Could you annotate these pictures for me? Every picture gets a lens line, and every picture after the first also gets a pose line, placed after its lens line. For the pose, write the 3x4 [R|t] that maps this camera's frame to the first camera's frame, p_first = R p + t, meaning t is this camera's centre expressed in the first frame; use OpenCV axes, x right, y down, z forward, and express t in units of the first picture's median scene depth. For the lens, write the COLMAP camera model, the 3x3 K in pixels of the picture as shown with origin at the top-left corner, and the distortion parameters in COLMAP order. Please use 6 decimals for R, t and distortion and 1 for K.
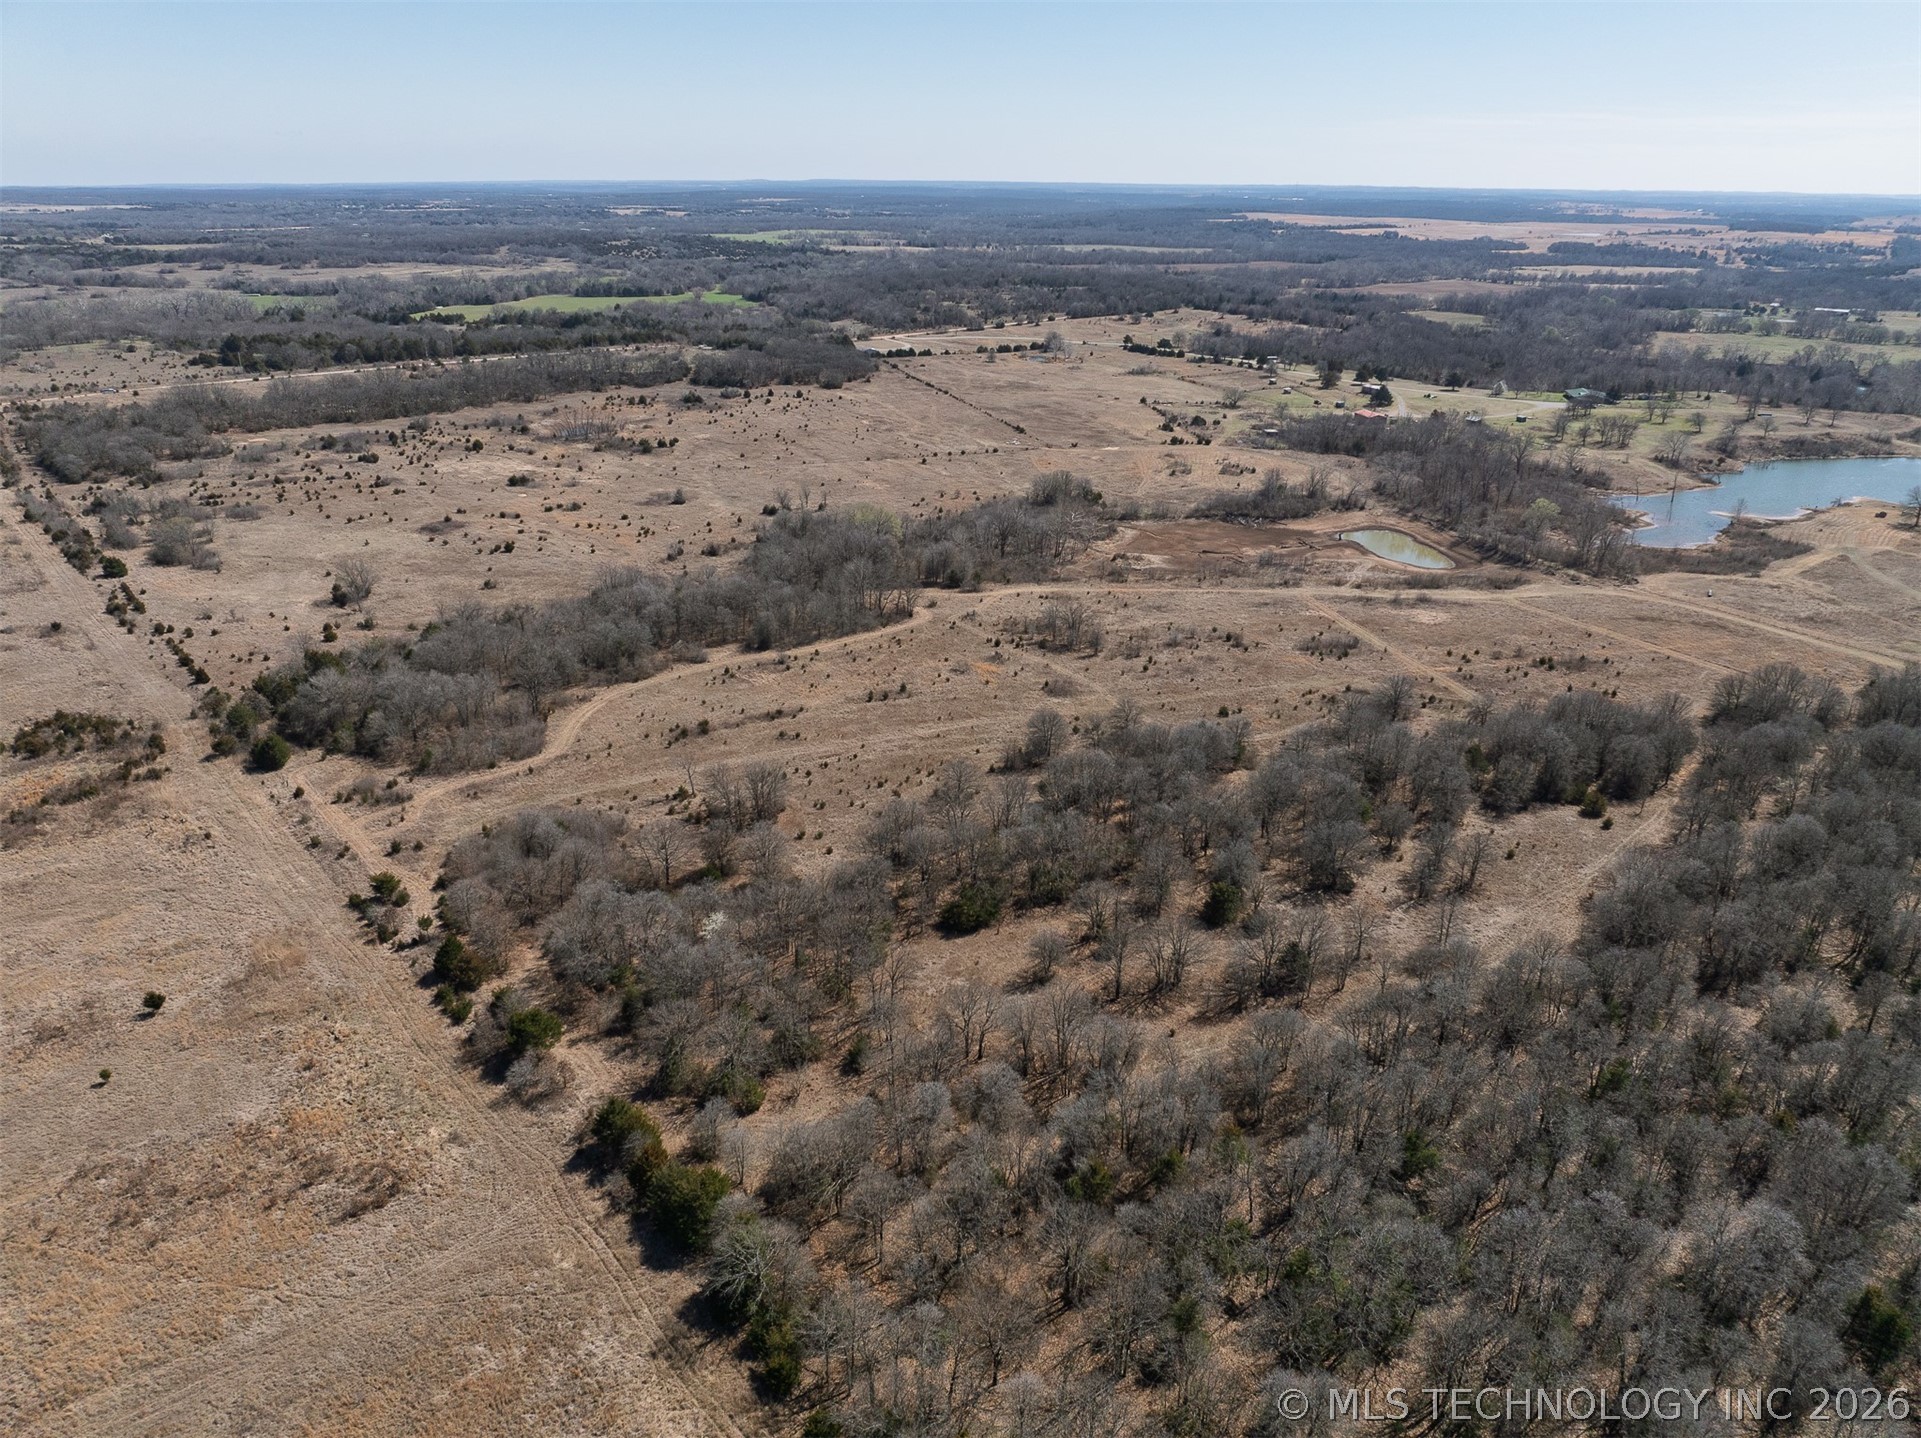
lens RADIAL K [[1345.4, 0, 966.9], [0, 1345.4, 716.5], [0, 0, 1]] dist [-0.049030, 0.018578]
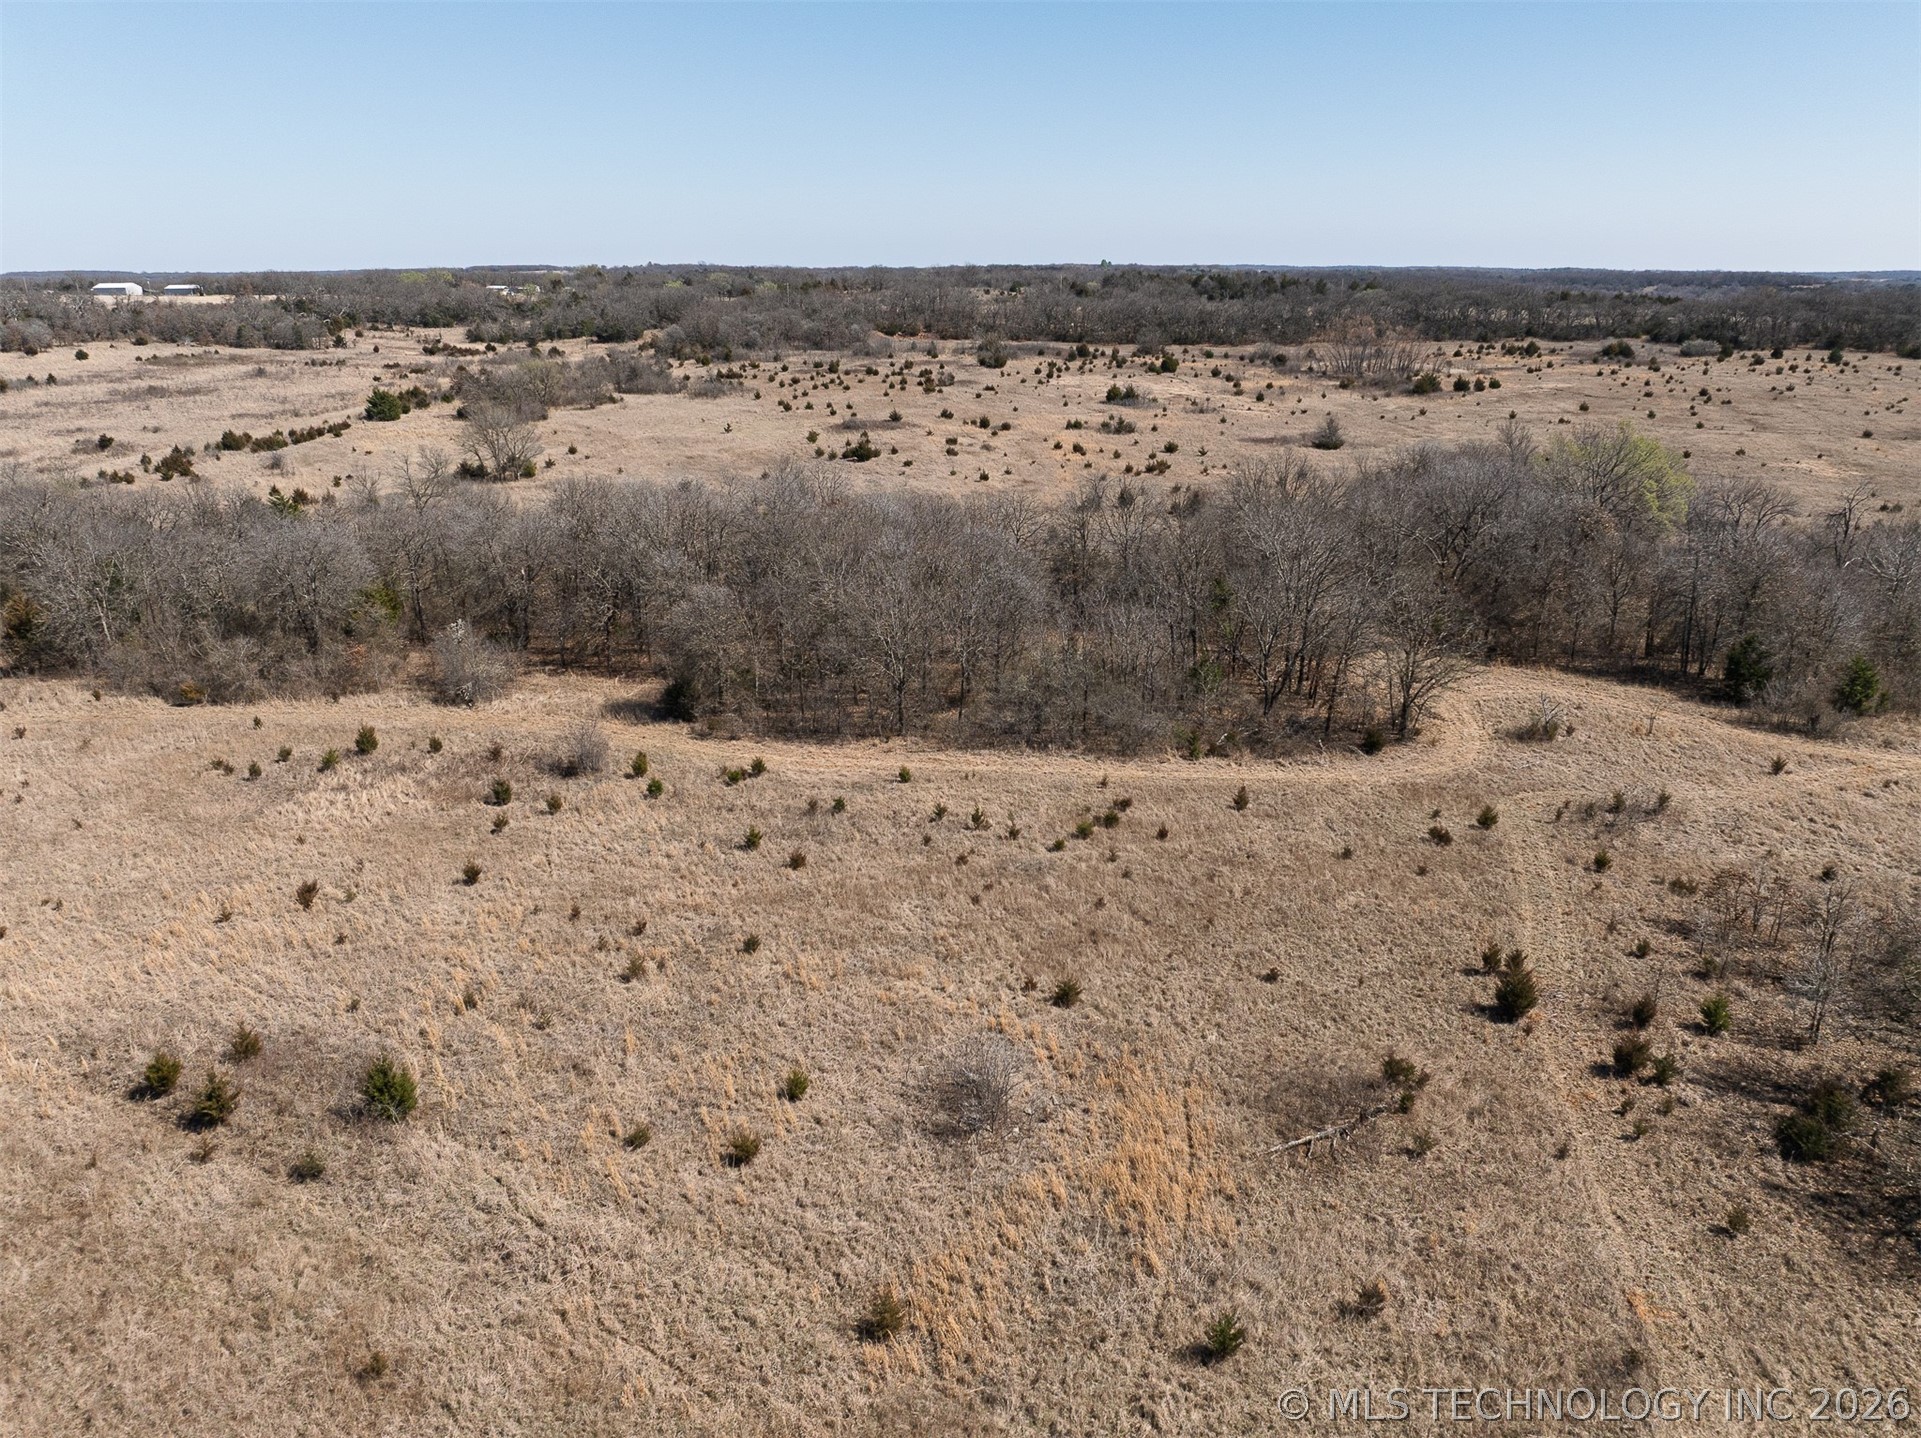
lens RADIAL K [[1387.5, 0, 960.5], [0, 1387.5, 719.0], [0, 0, 1]] dist [-0.056427, 0.017241]
pose [[0.678993, 0.215209, -0.701893, 0.059738], [-0.263298, 0.963851, 0.040820, -0.053270], [0.685305, 0.157090, 0.711112, 0.586060]]
